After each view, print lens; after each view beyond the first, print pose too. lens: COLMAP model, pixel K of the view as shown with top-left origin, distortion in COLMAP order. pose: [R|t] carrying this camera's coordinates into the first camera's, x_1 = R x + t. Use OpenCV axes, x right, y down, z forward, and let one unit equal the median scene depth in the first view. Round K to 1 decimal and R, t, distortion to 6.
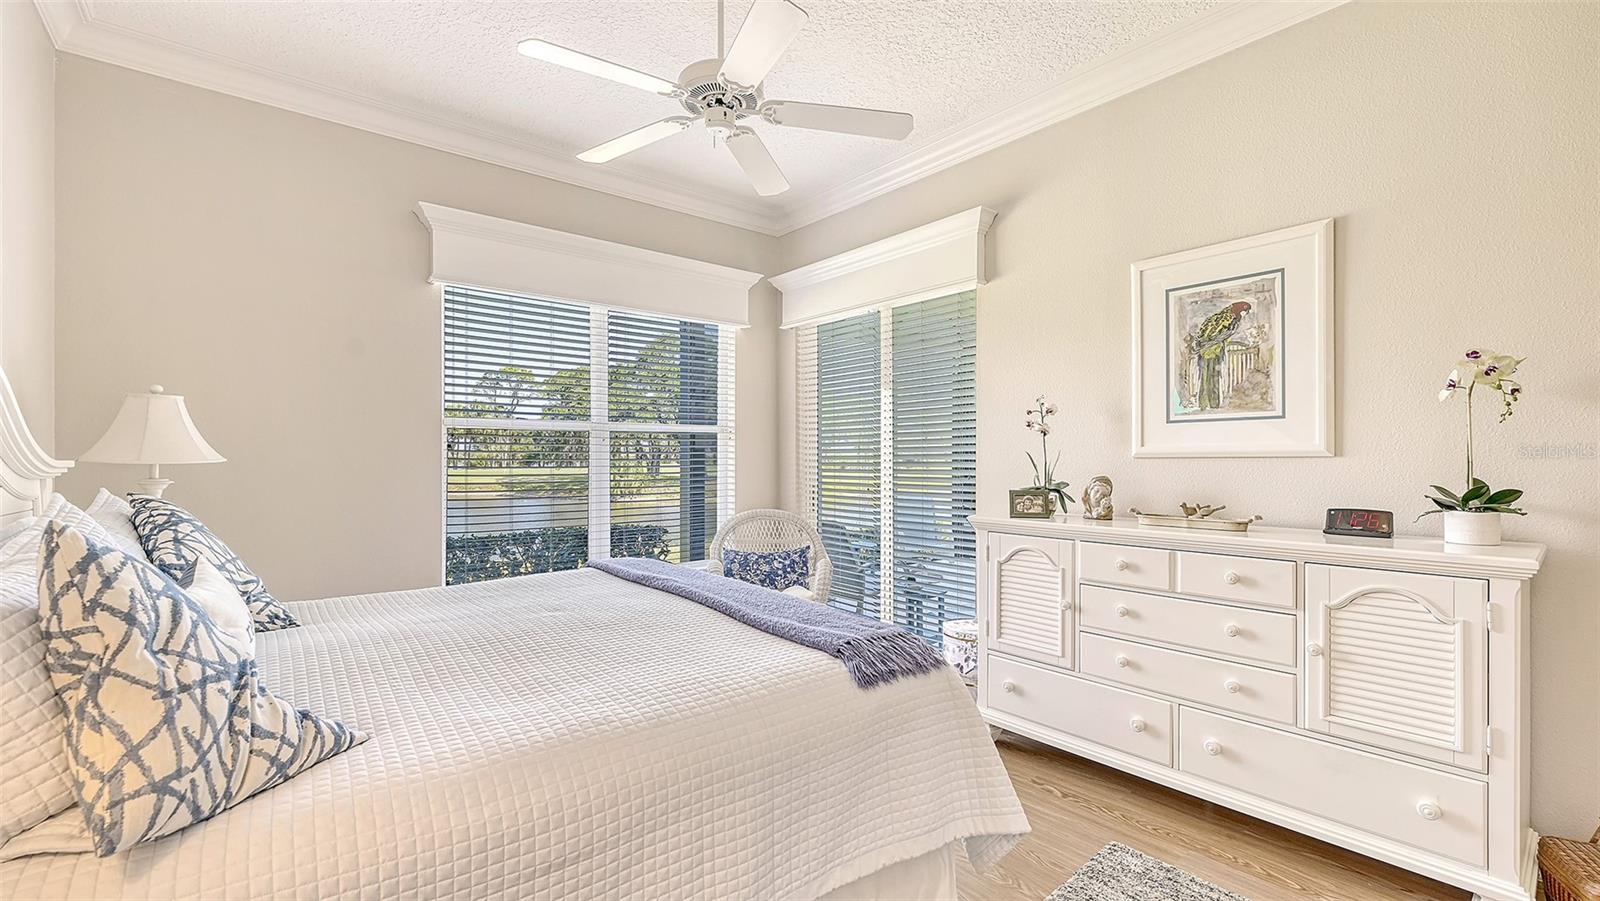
lens RADIAL K [[685.9, 0, 798.4], [0, 685.9, 448.4], [0, 0, 1]] dist [0.005771, 0.000806]
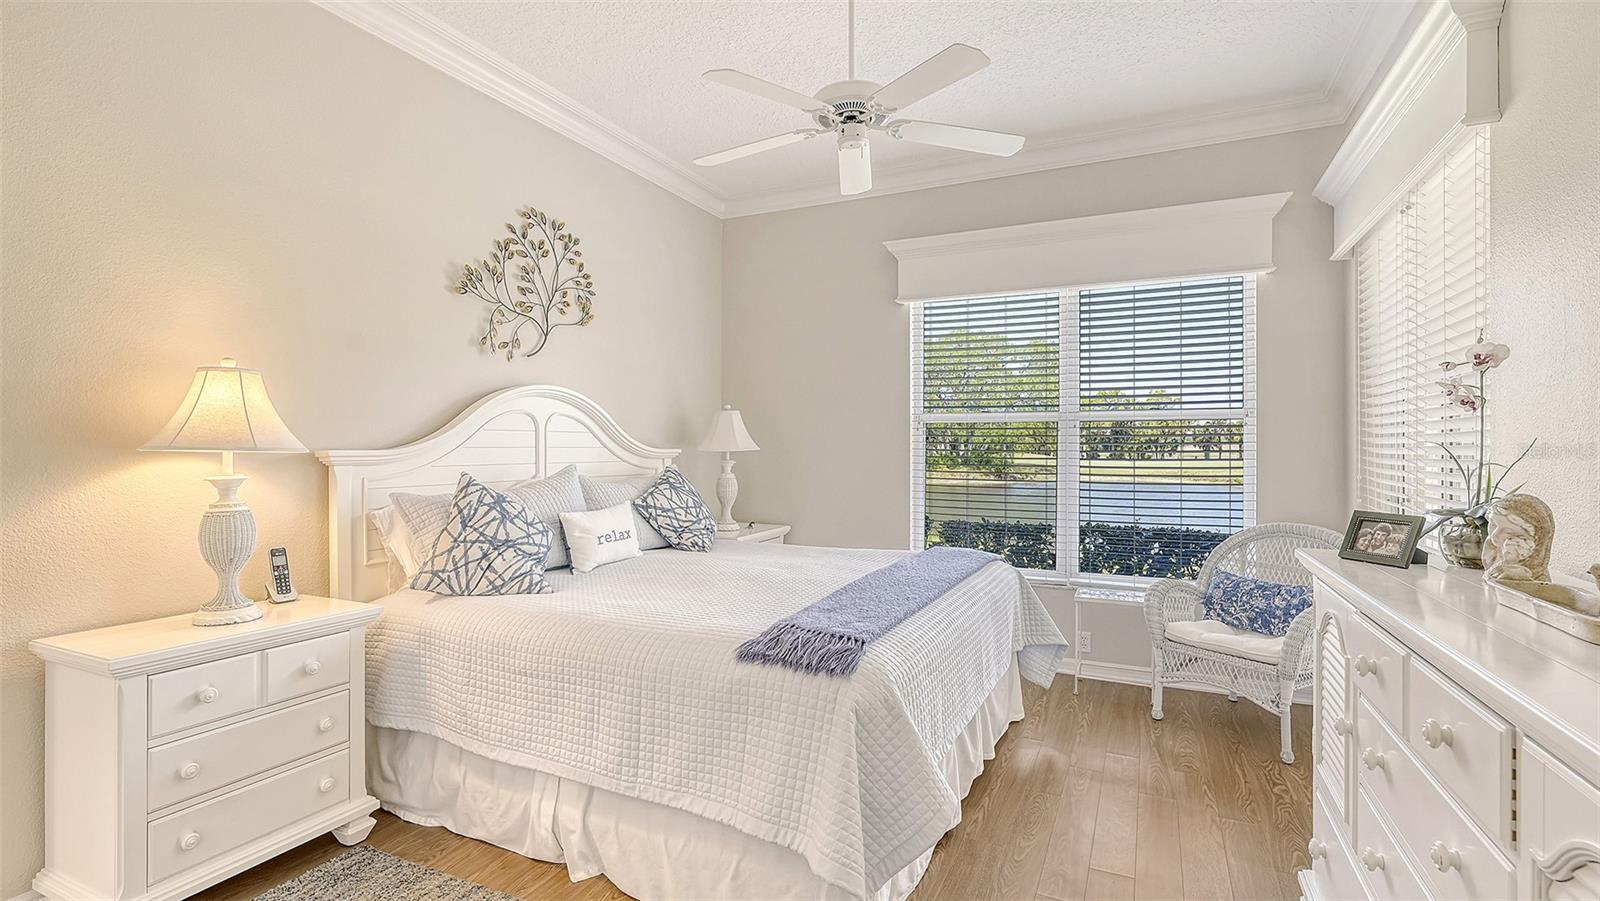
lens RADIAL K [[740.8, 0, 794.9], [0, 740.8, 450.2], [0, 0, 1]] dist [0.002480, -0.002094]
pose [[0.411444, 0.005416, -0.911419, 0.634396], [0.006773, 0.999937, 0.009000, 0.003230], [0.911410, -0.009876, 0.411381, 0.317742]]
